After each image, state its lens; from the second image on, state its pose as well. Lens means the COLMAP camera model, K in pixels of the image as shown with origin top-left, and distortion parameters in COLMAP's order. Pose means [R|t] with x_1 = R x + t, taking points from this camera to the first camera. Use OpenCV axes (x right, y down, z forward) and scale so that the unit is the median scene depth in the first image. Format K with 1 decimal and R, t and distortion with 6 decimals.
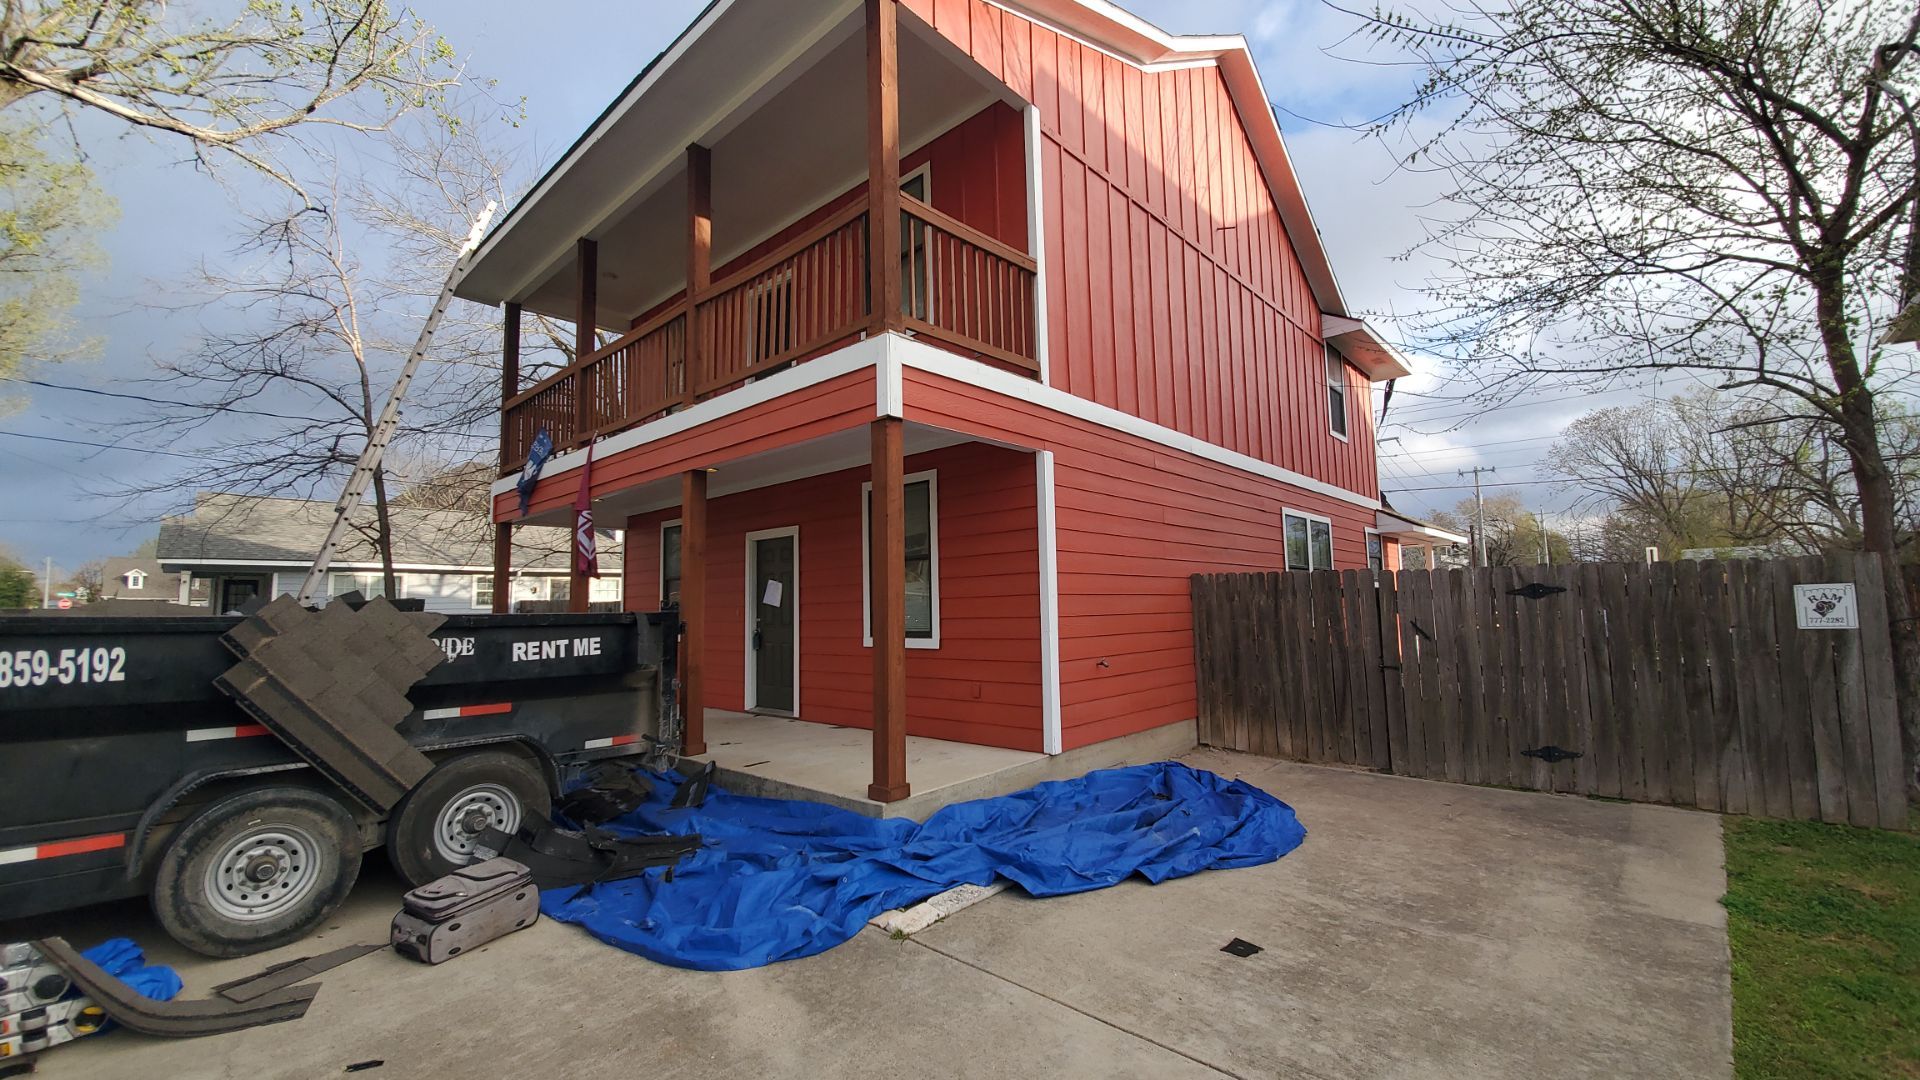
lens RADIAL K [[748.7, 0, 960.0], [0, 748.7, 540.0], [0, 0, 1]] dist [-0.000305, -0.009422]
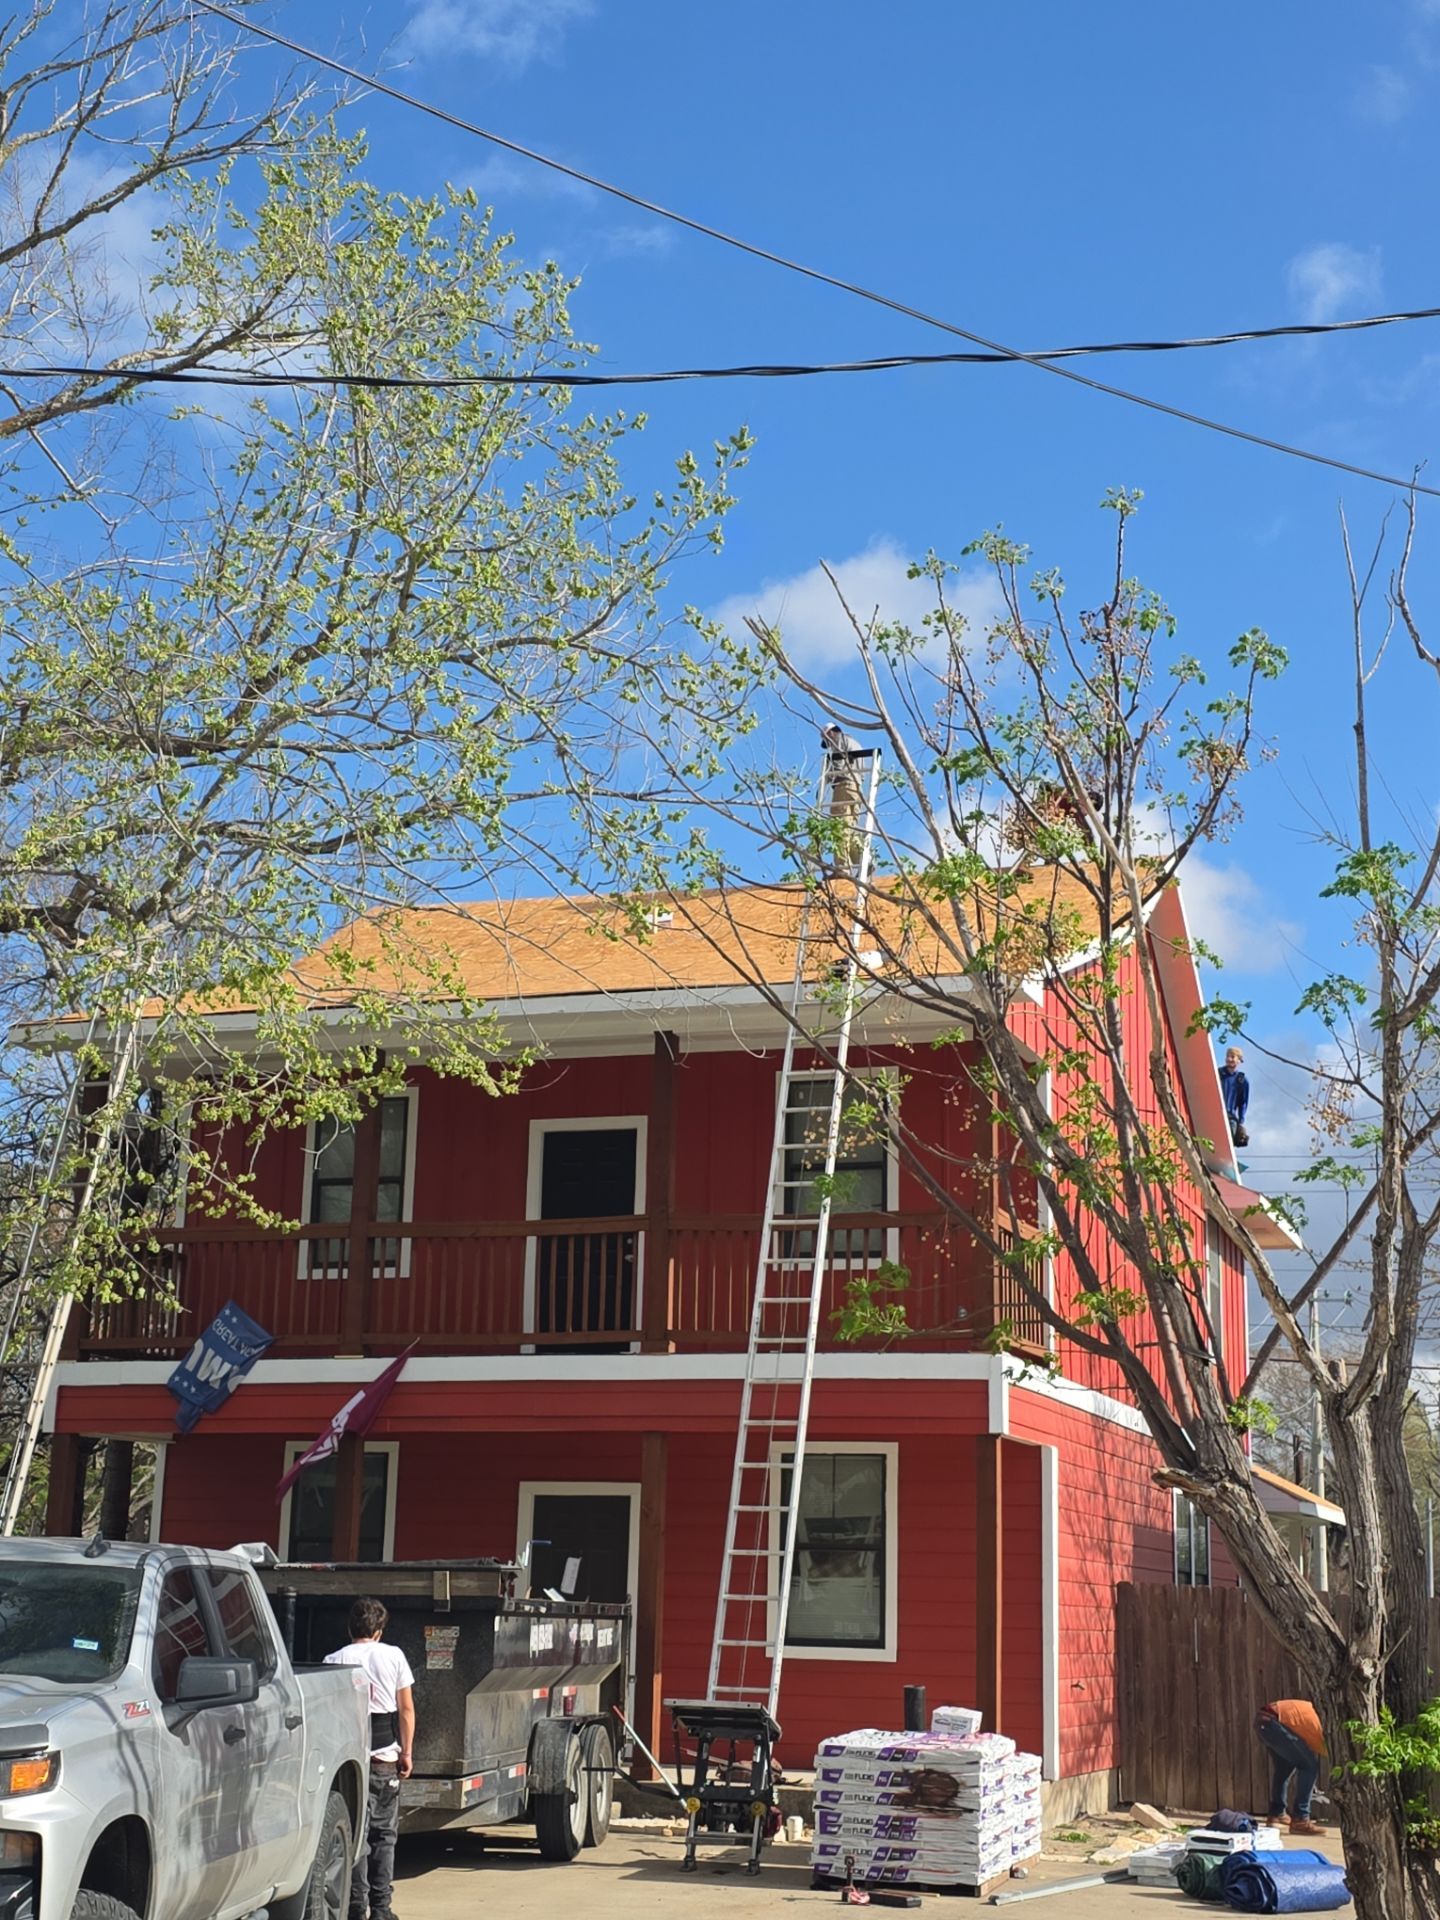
lens RADIAL K [[2950.6, 0, 720.0], [0, 2950.6, 960.0], [0, 0, 1]] dist [0.078796, 0.063463]
pose [[0.915273, 0.127614, 0.382087, -1.784014], [-0.078532, 0.986823, -0.141469, -0.165028], [-0.395105, 0.099477, 0.913234, -2.307829]]
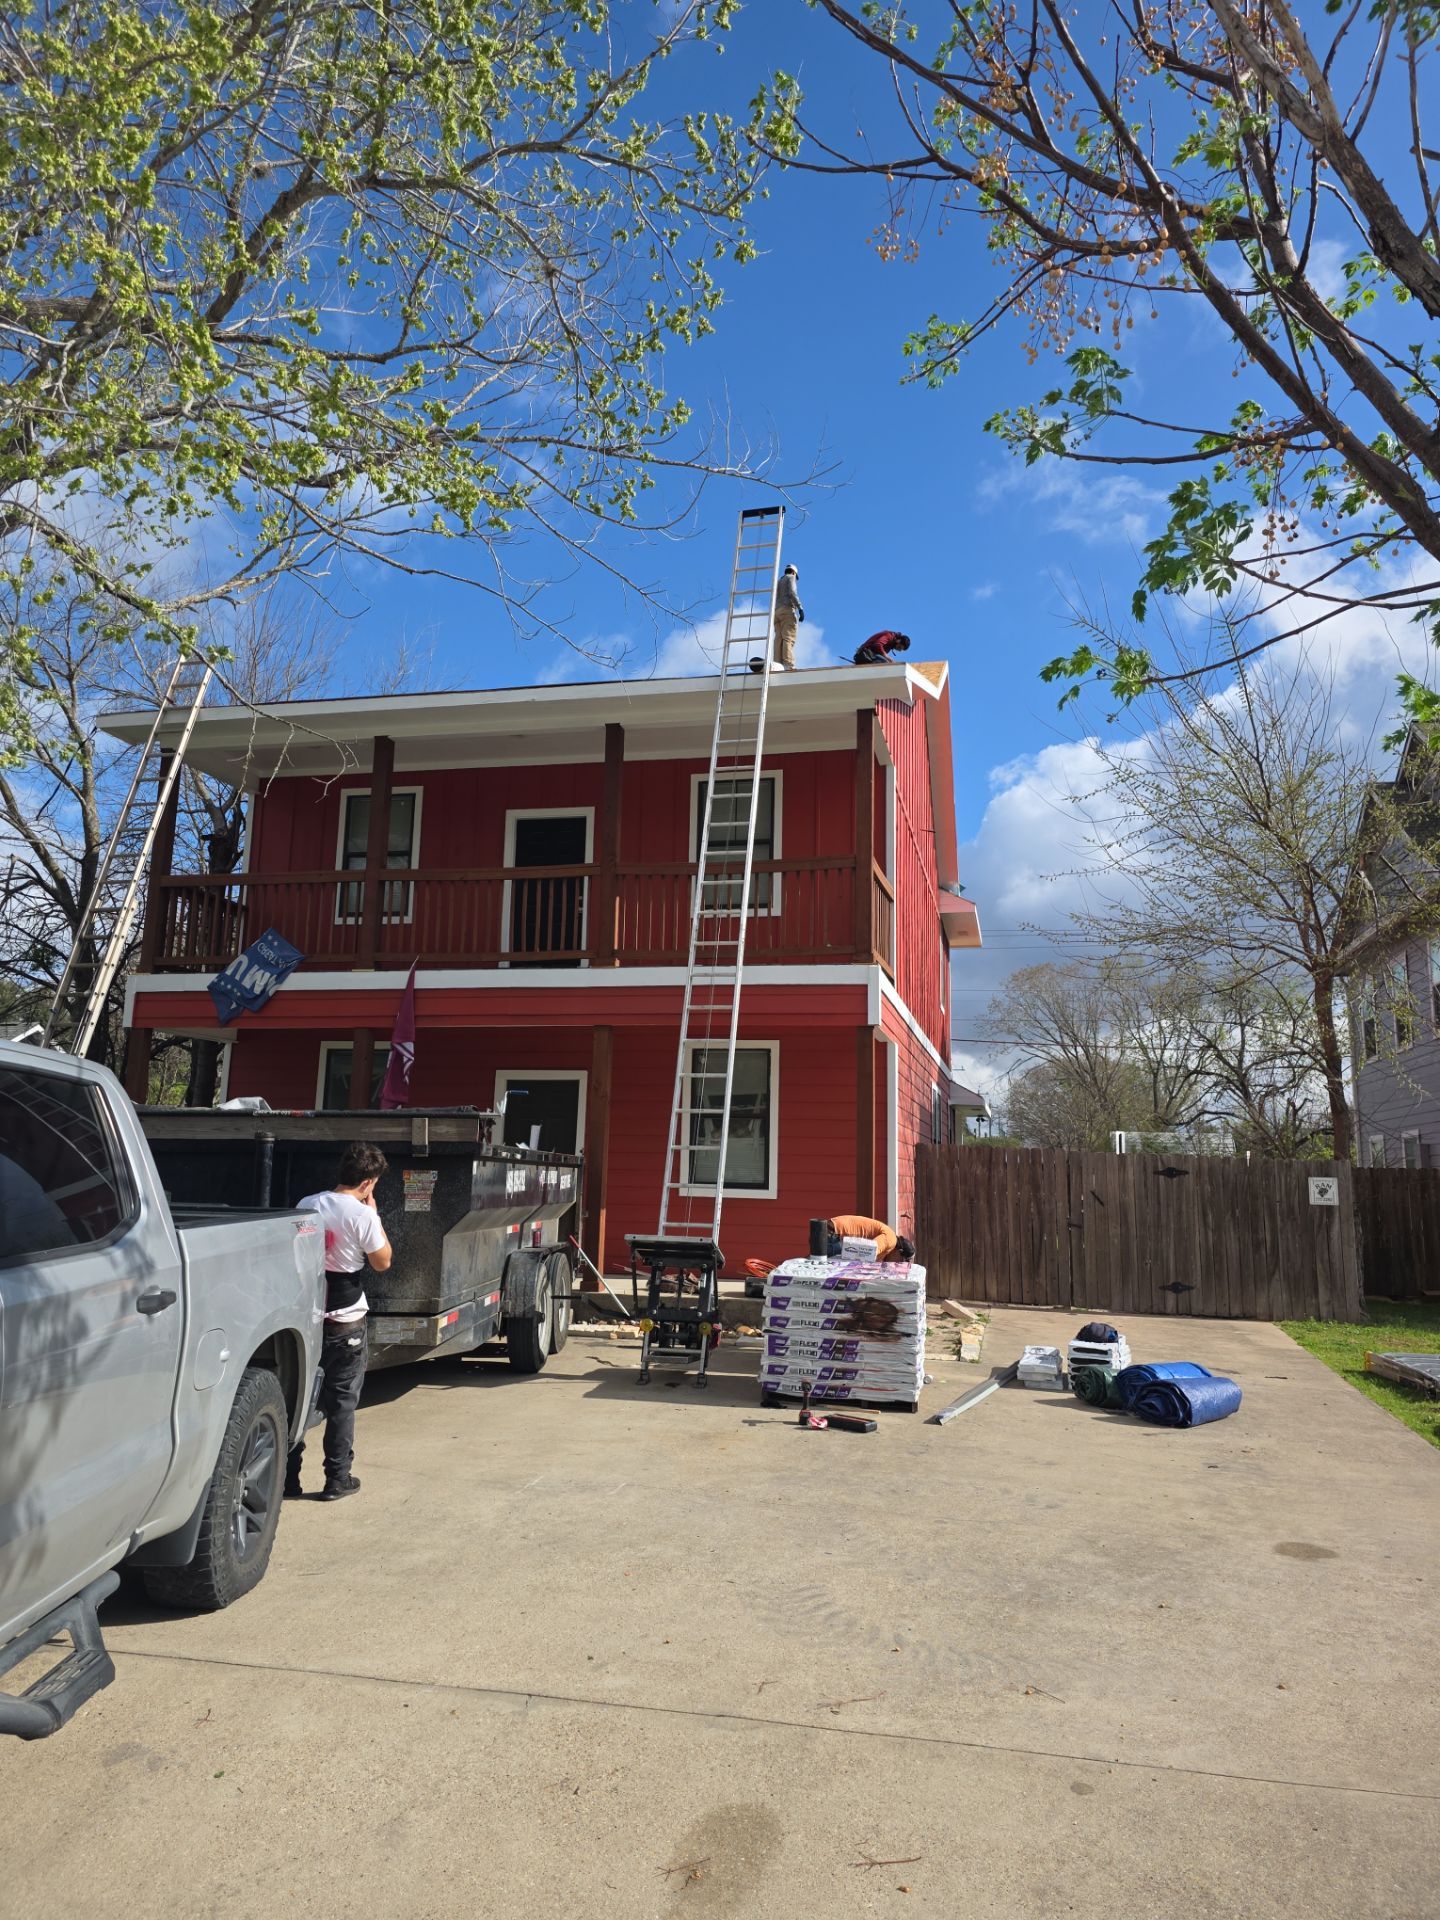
lens RADIAL K [[1304.8, 0, 720.0], [0, 1304.8, 960.0], [0, 0, 1]] dist [0.073916, -0.002029]
pose [[0.868963, 0.121055, 0.479843, -1.241431], [-0.085440, 0.991758, -0.095474, -0.021036], [-0.487446, 0.041966, 0.872144, -0.802452]]
